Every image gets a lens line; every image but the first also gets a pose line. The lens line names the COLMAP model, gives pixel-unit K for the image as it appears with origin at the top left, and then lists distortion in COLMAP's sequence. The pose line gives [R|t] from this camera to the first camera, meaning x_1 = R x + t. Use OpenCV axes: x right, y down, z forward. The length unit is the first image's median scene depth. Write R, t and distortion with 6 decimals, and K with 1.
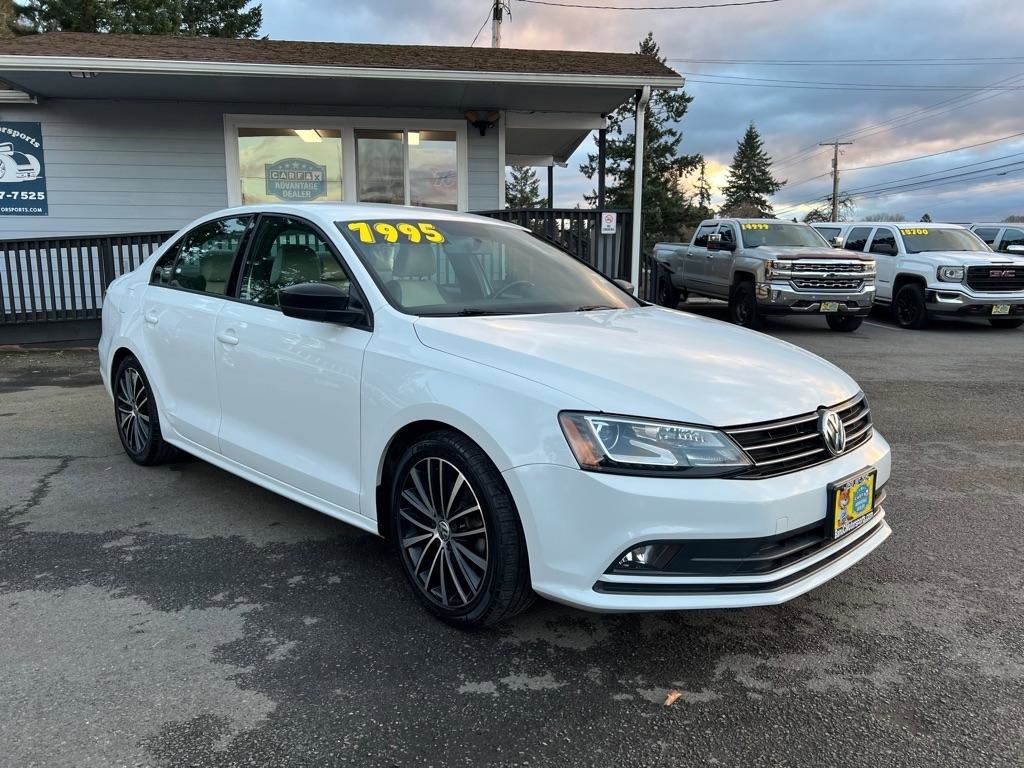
lens RADIAL K [[765.2, 0, 503.0], [0, 765.2, 383.9], [0, 0, 1]] dist [0.041149, -0.043832]
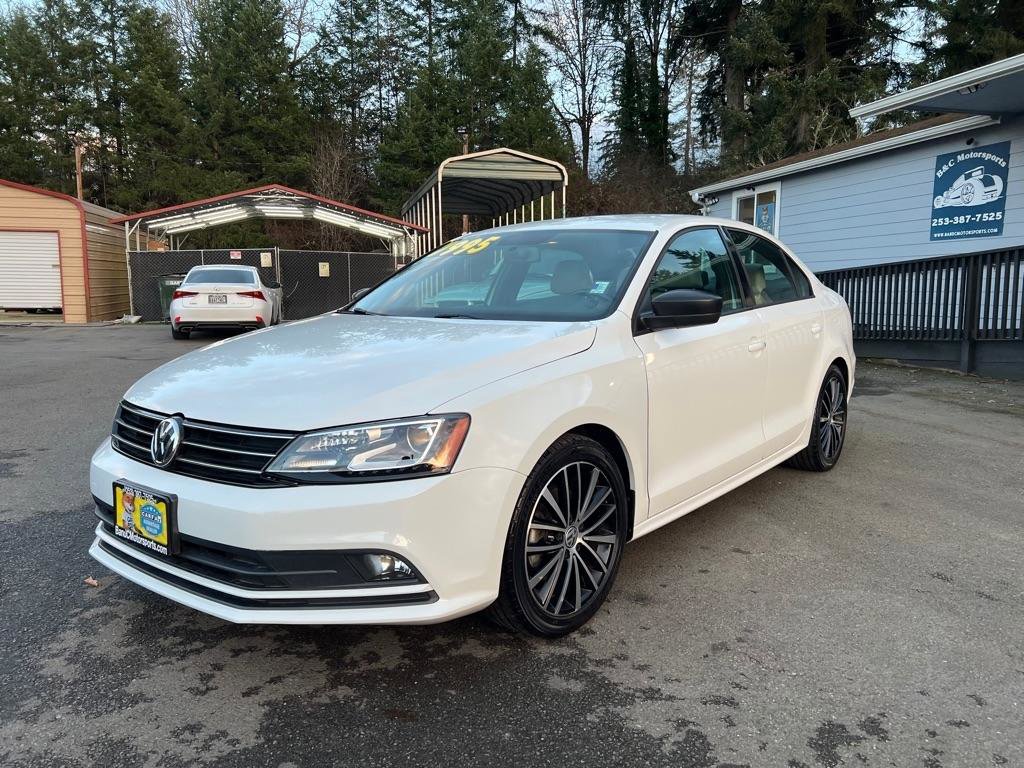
lens RADIAL K [[763.4, 0, 515.1], [0, 763.4, 379.0], [0, 0, 1]] dist [0.043514, -0.047094]
pose [[0.139589, 0.115035, -0.983505, 0.335284], [-0.154492, 0.983596, 0.093118, -0.039211], [0.978083, 0.138945, 0.155071, 0.302603]]
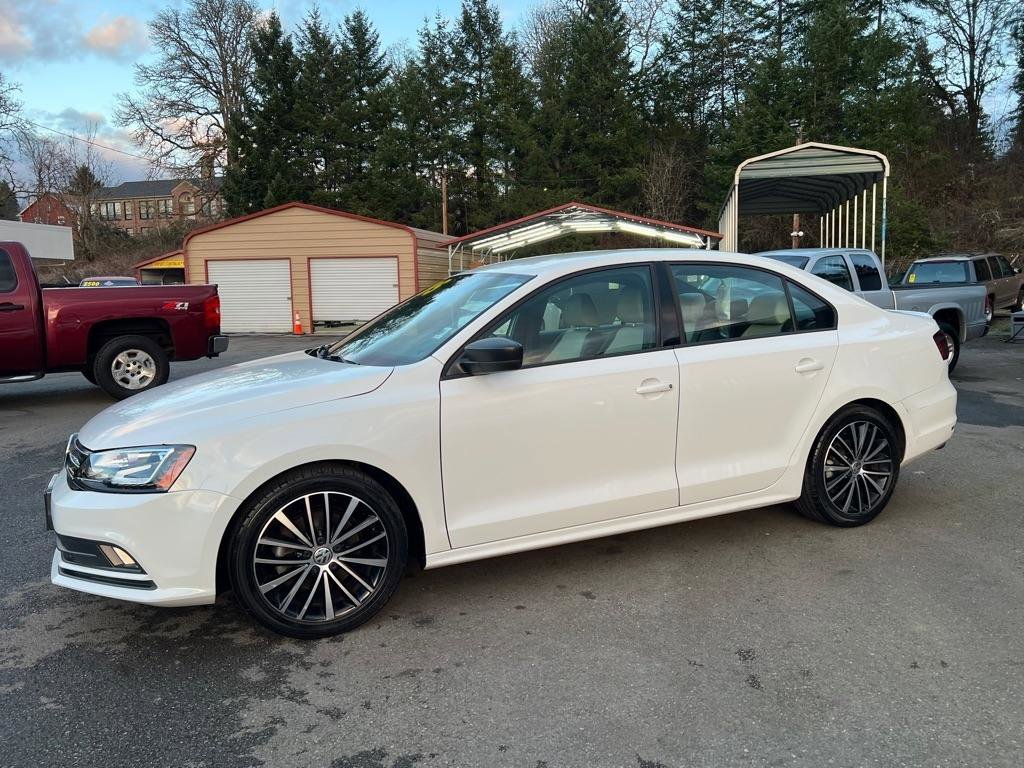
lens RADIAL K [[771.9, 0, 518.1], [0, 771.9, 388.5], [0, 0, 1]] dist [0.045309, -0.051936]
pose [[-0.309736, 0.117643, -0.943517, 0.344699], [-0.128909, 0.977958, 0.164256, -0.085977], [0.942044, 0.172504, -0.287744, 0.501986]]
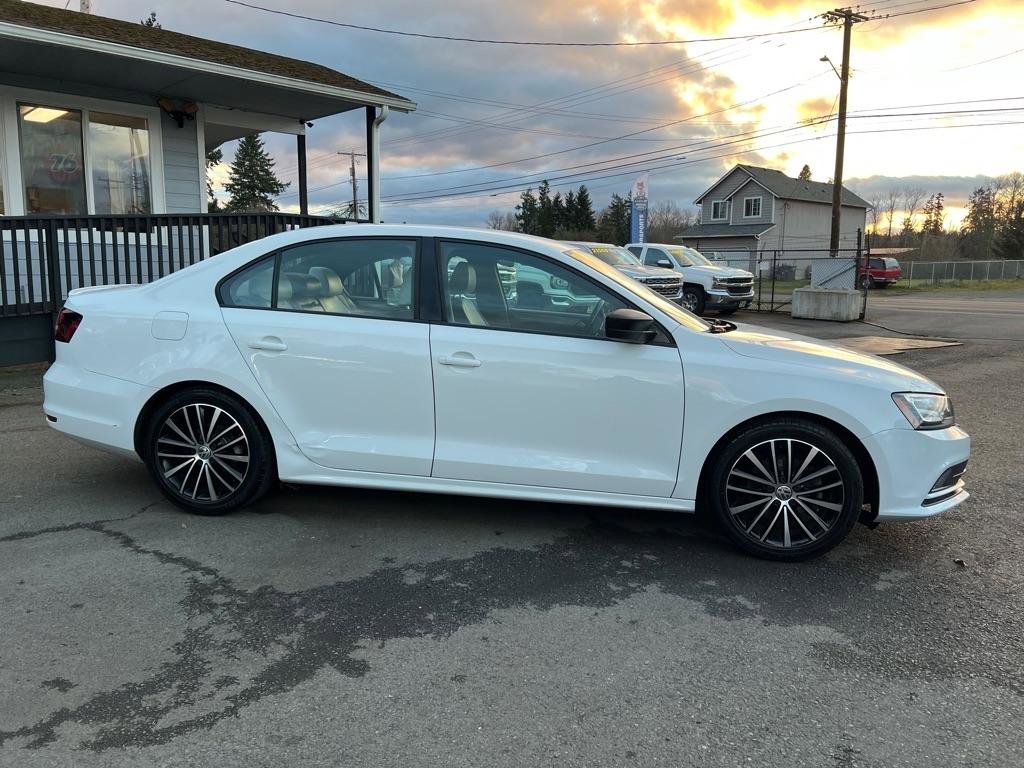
lens RADIAL K [[763.4, 0, 515.1], [0, 763.4, 379.0], [0, 0, 1]] dist [0.043514, -0.047094]
pose [[0.806180, -0.072109, 0.587260, -0.304016], [0.074662, 0.997010, 0.019927, -0.017103], [-0.586941, 0.027782, 0.809153, 0.044320]]
